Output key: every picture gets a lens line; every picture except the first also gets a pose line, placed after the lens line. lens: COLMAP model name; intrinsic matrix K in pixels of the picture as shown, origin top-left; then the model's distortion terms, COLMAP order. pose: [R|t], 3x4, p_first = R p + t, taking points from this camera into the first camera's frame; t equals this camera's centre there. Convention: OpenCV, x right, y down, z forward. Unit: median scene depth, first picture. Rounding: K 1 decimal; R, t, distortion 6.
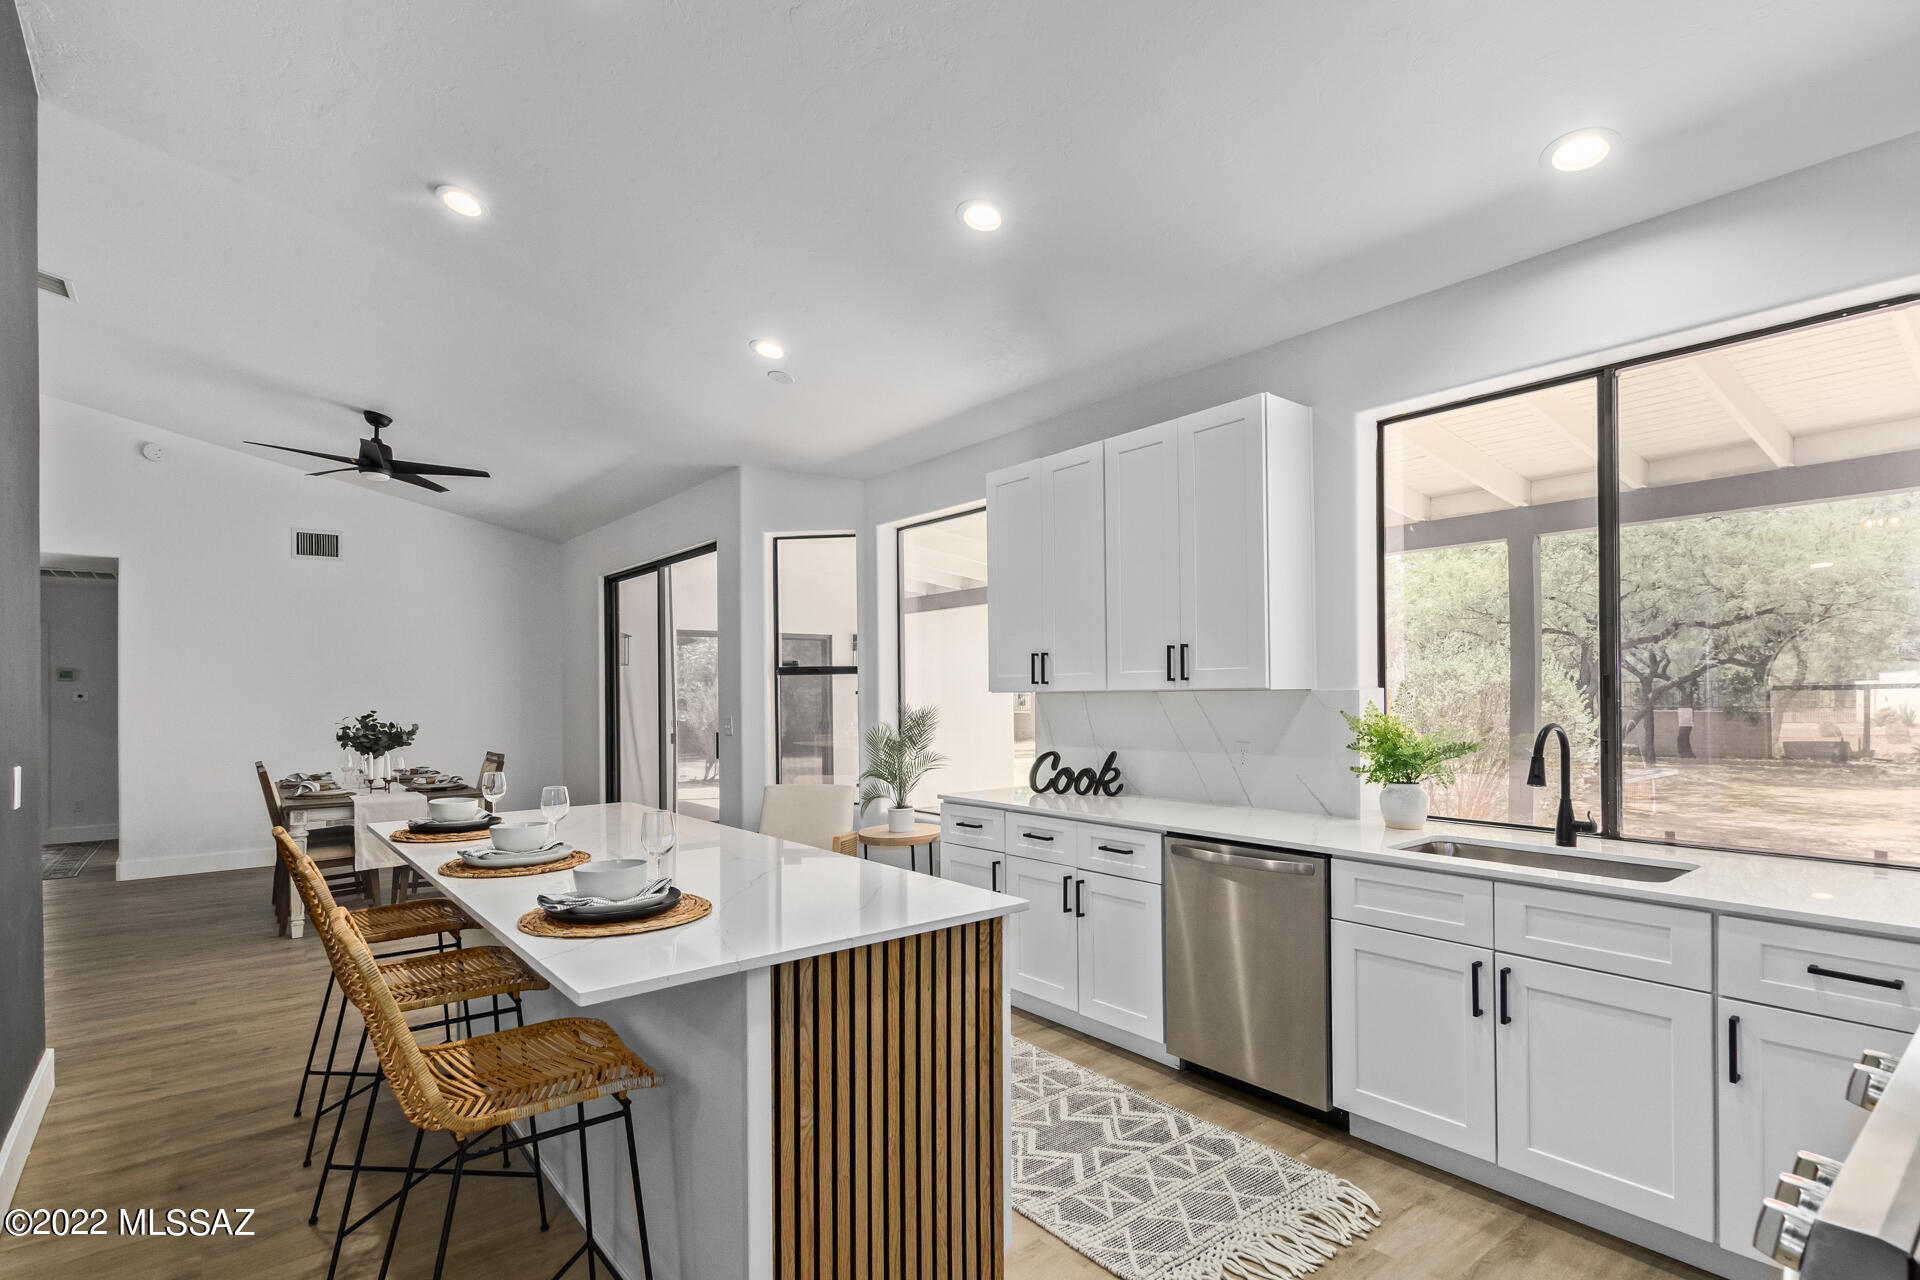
lens RADIAL K [[931.6, 0, 988.5], [0, 931.6, 683.7], [0, 0, 1]] dist [-0.001798, -0.000006]
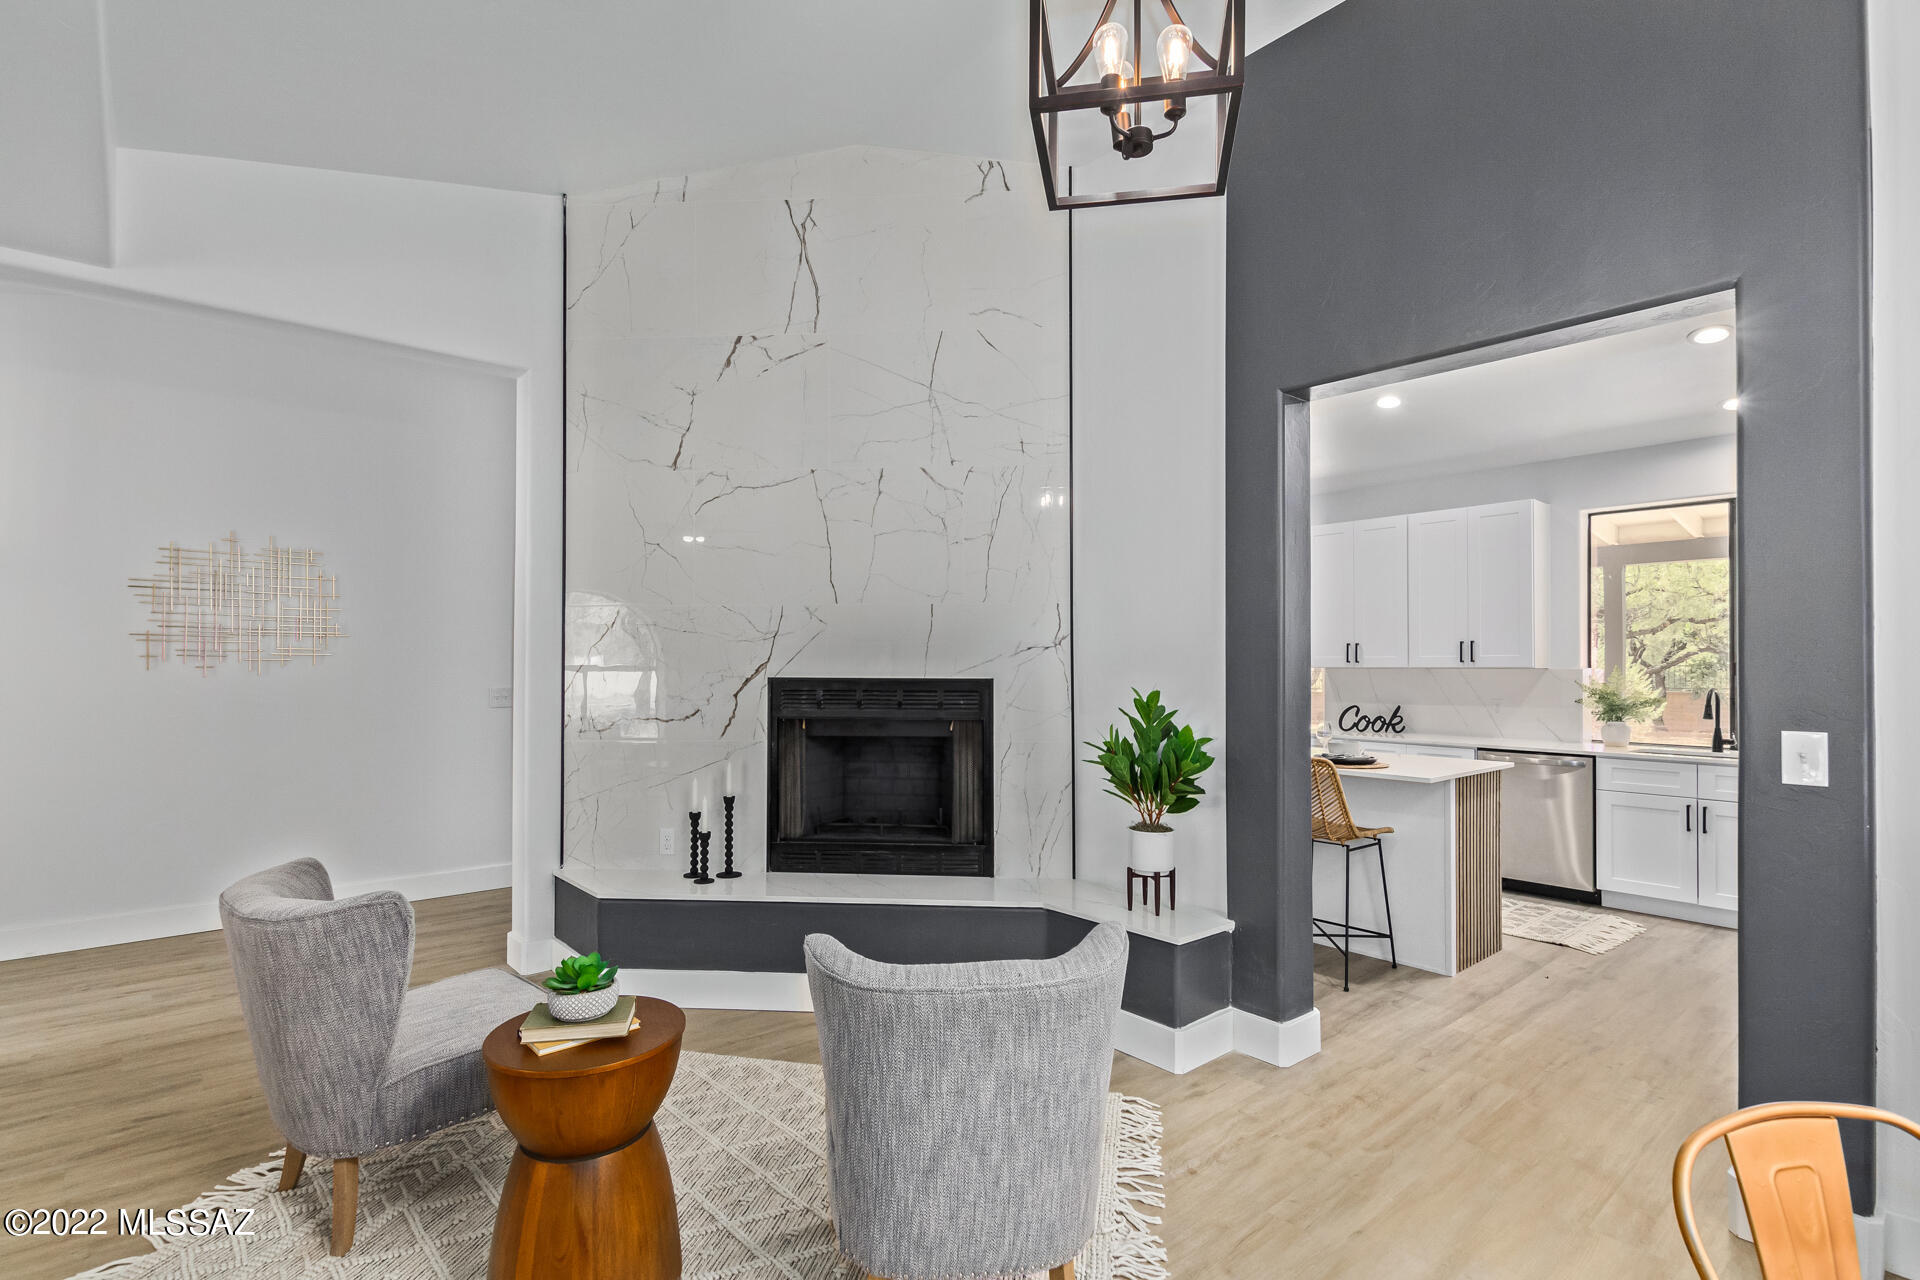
lens RADIAL K [[931.6, 0, 952.4], [0, 931.6, 654.1], [0, 0, 1]] dist [-0.001798, -0.000006]
pose [[0.999321, 0.017055, 0.032649, -0.691260], [-0.016779, 0.999821, -0.008695, 0.011395], [-0.032791, 0.008141, 0.999429, -0.583441]]
